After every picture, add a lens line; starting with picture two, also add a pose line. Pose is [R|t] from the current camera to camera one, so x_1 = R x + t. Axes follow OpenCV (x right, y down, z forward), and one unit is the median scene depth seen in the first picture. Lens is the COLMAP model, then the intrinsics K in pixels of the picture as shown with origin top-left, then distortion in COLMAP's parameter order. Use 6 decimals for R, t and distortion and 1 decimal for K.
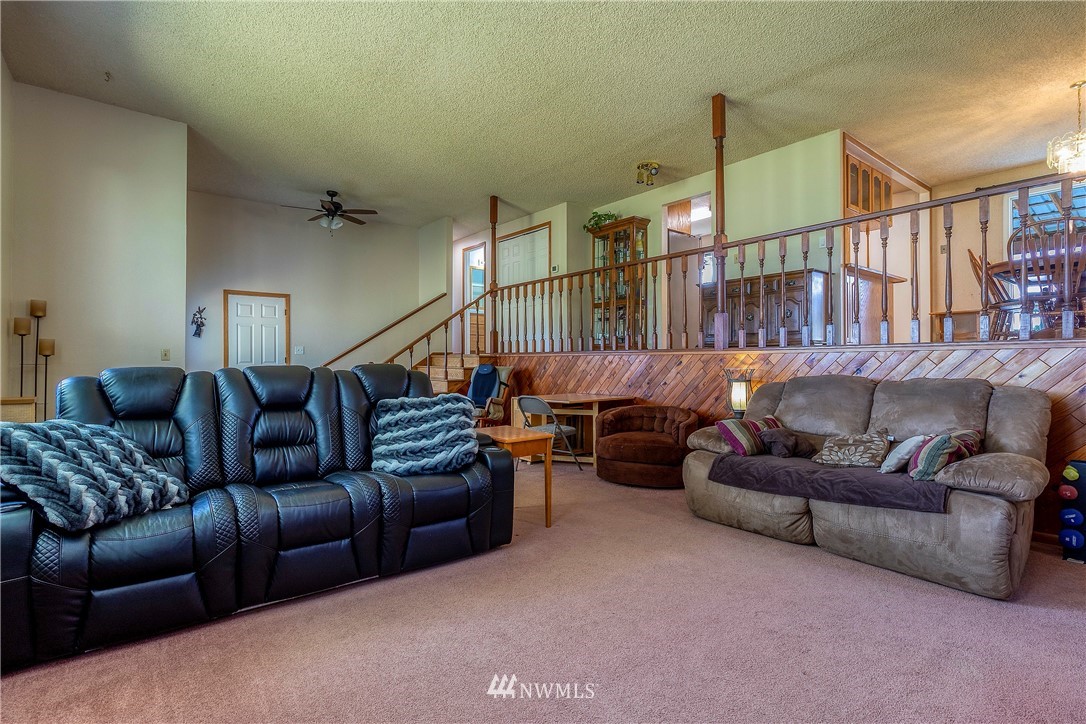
lens RADIAL K [[508.4, 0, 544.4], [0, 508.4, 356.7], [0, 0, 1]] dist [0.001956, 0.000658]
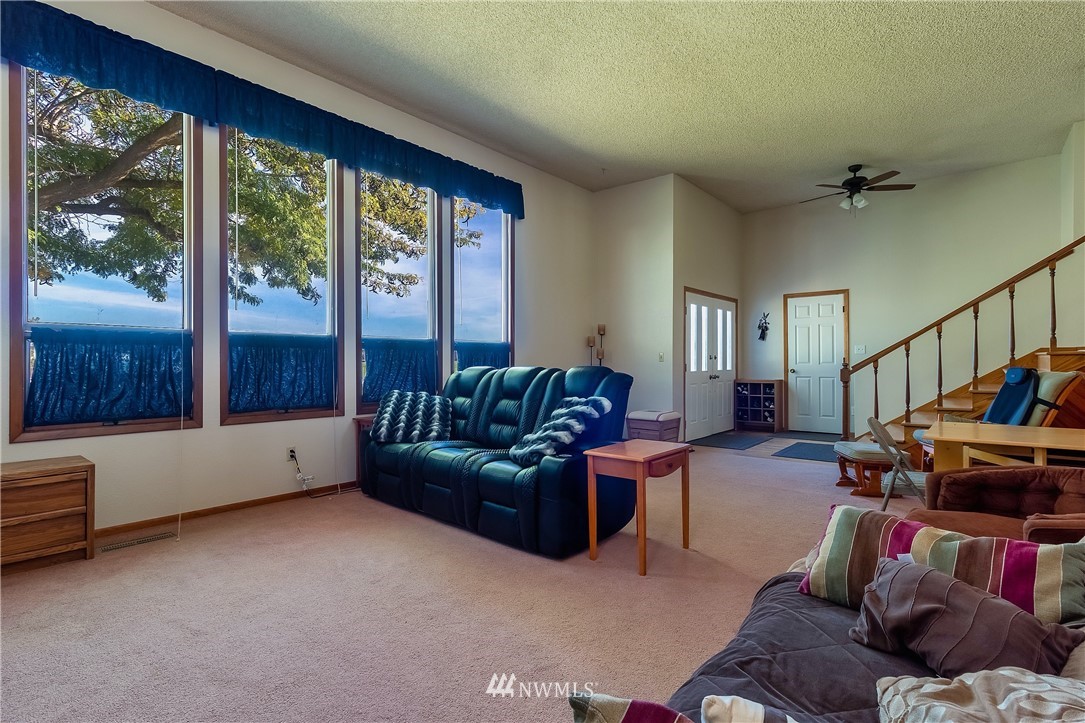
lens RADIAL K [[507.9, 0, 543.9], [0, 507.9, 356.2], [0, 0, 1]] dist [0.001956, 0.000658]
pose [[0.187920, -0.009851, -0.982135, 0.330976], [0.010591, 0.999912, -0.008003, 0.000777], [0.982127, -0.008898, 0.188007, 0.314767]]
